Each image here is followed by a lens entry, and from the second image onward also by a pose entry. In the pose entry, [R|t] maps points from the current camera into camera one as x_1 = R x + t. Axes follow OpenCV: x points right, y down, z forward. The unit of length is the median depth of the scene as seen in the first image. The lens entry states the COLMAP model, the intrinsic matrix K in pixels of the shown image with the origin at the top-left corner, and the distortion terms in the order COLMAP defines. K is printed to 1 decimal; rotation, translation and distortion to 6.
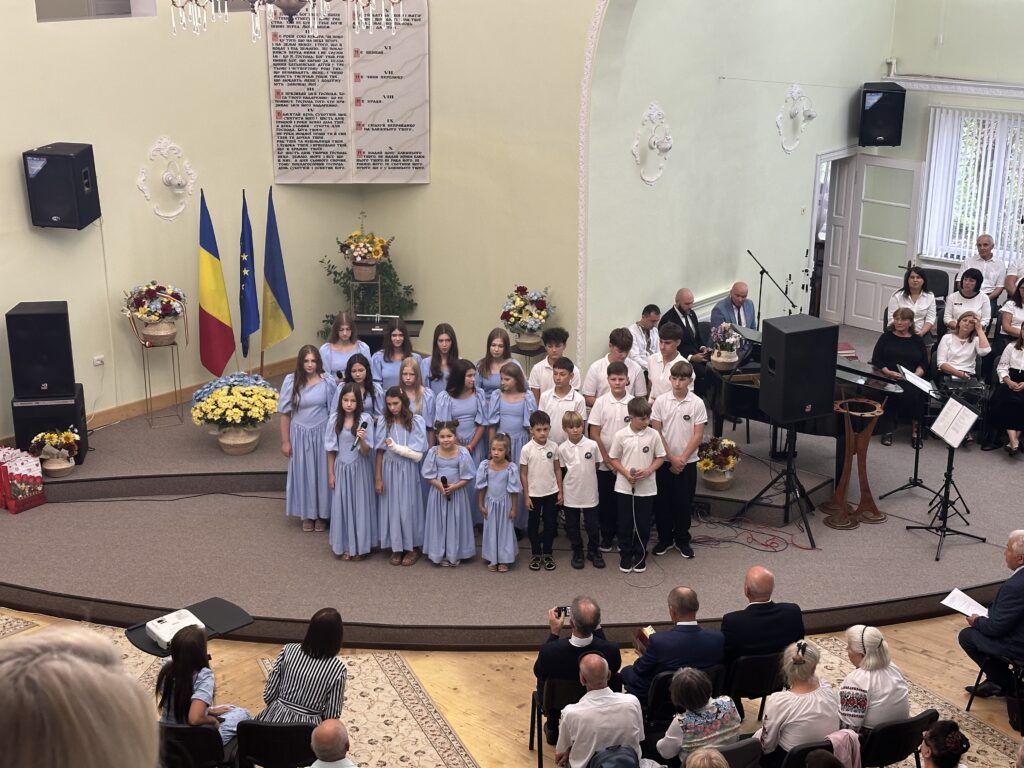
lens RADIAL K [[1420.5, 0, 506.6], [0, 1420.5, 384.4], [0, 0, 1]] dist [0.142041, 0.004413]
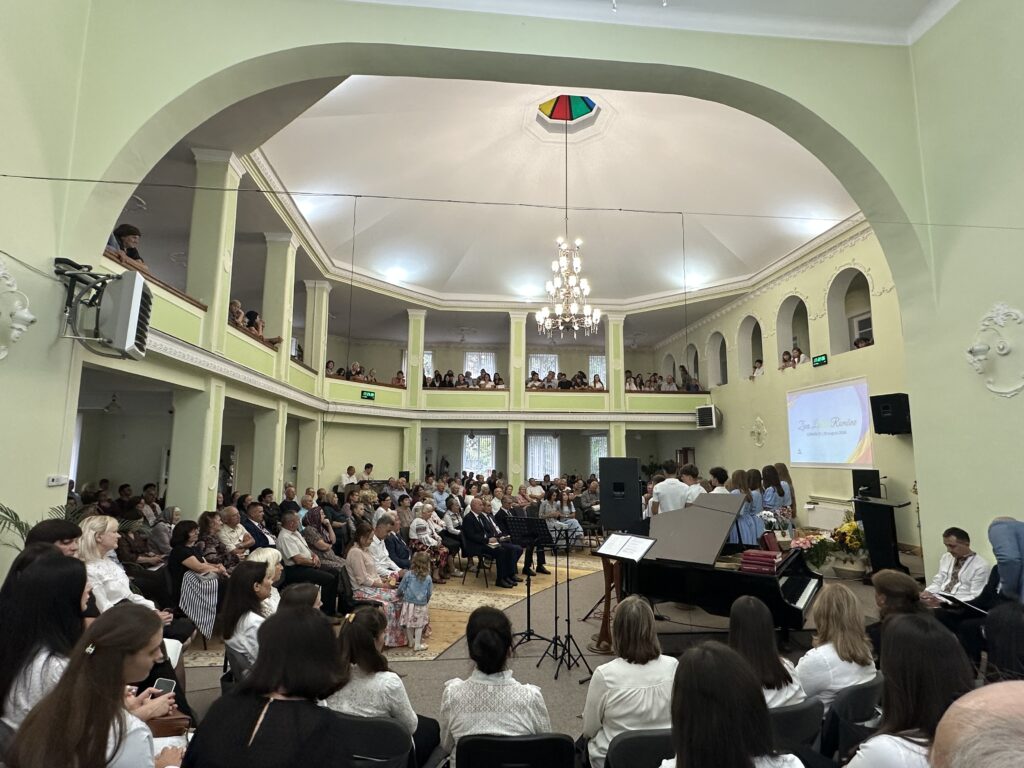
lens RADIAL K [[546.4, 0, 511.6], [0, 546.4, 382.3], [0, 0, 1]] dist [-0.018034, -0.000425]
pose [[-0.680410, -0.100950, -0.725846, 0.524795], [-0.232448, 0.969051, 0.083122, -0.105249], [0.694990, 0.225278, -0.682817, 0.997192]]
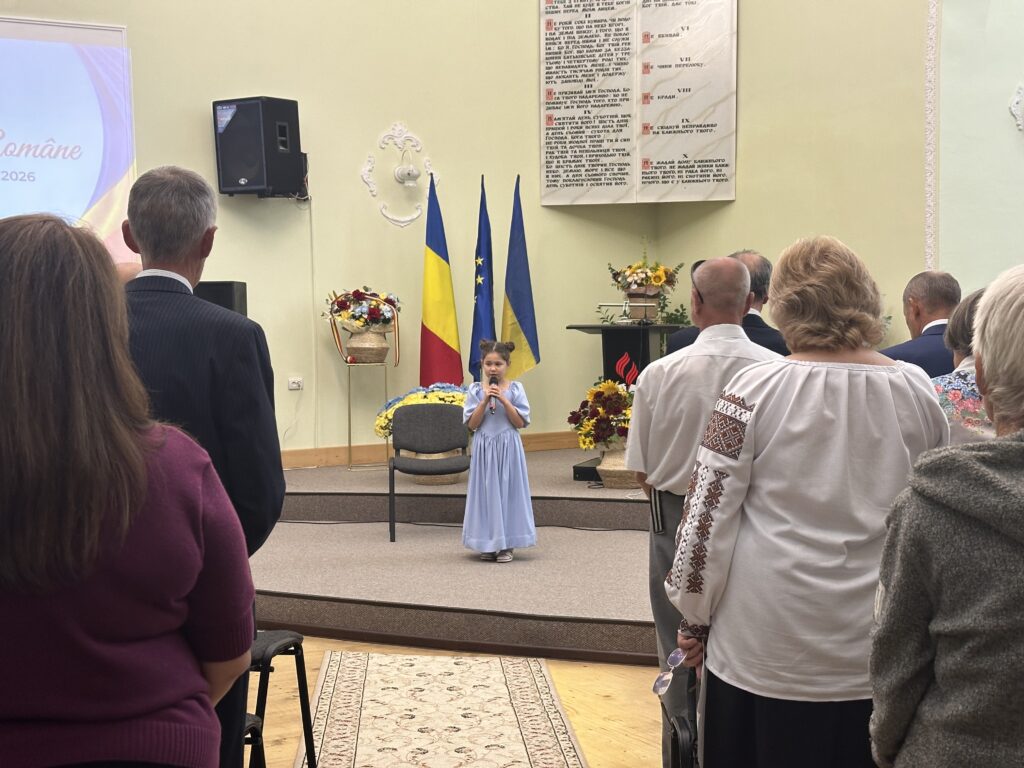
lens RADIAL K [[1424.5, 0, 512.0], [0, 1424.5, 384.0], [0, 0, 1]] dist [0.196931, -0.384875]
pose [[0.951929, 0.000837, -0.306318, 0.070846], [-0.079958, 0.966007, -0.245840, 0.159797], [0.295700, 0.258515, 0.919637, 0.285061]]
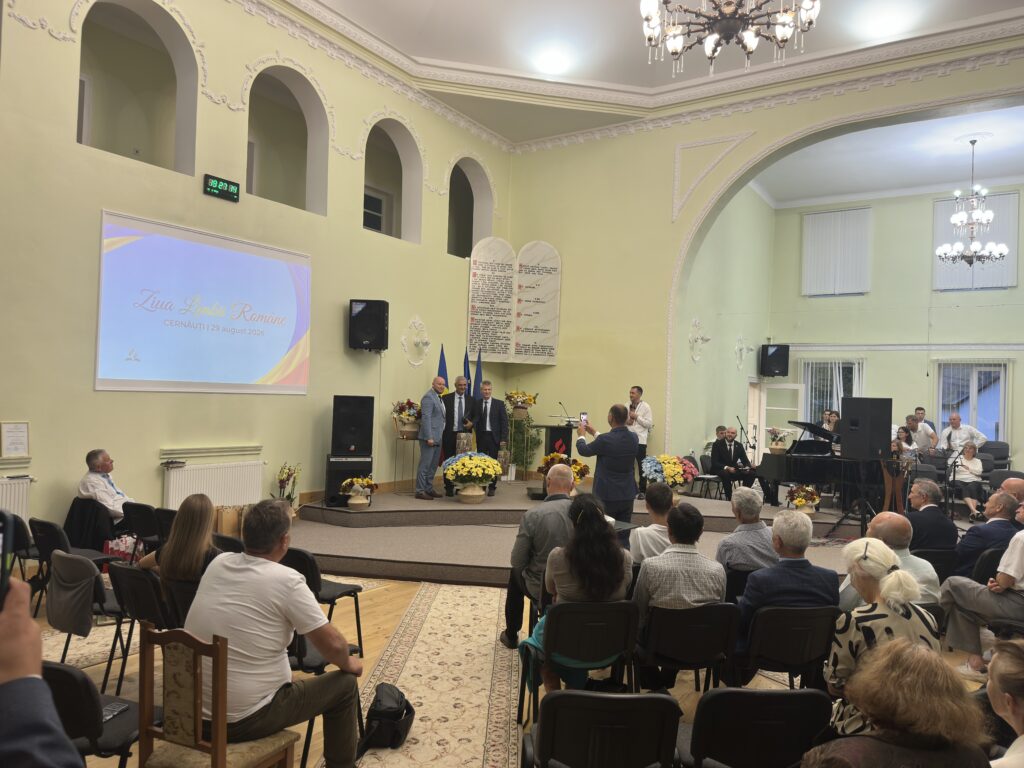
lens RADIAL K [[713.1, 0, 511.4], [0, 713.1, 380.8], [0, 0, 1]] dist [0.148587, -0.207683]
pose [[0.988619, 0.036144, 0.146032, -0.234586], [0.013687, 0.945072, -0.326576, 0.153468], [-0.149815, 0.324858, 0.933822, 0.238828]]
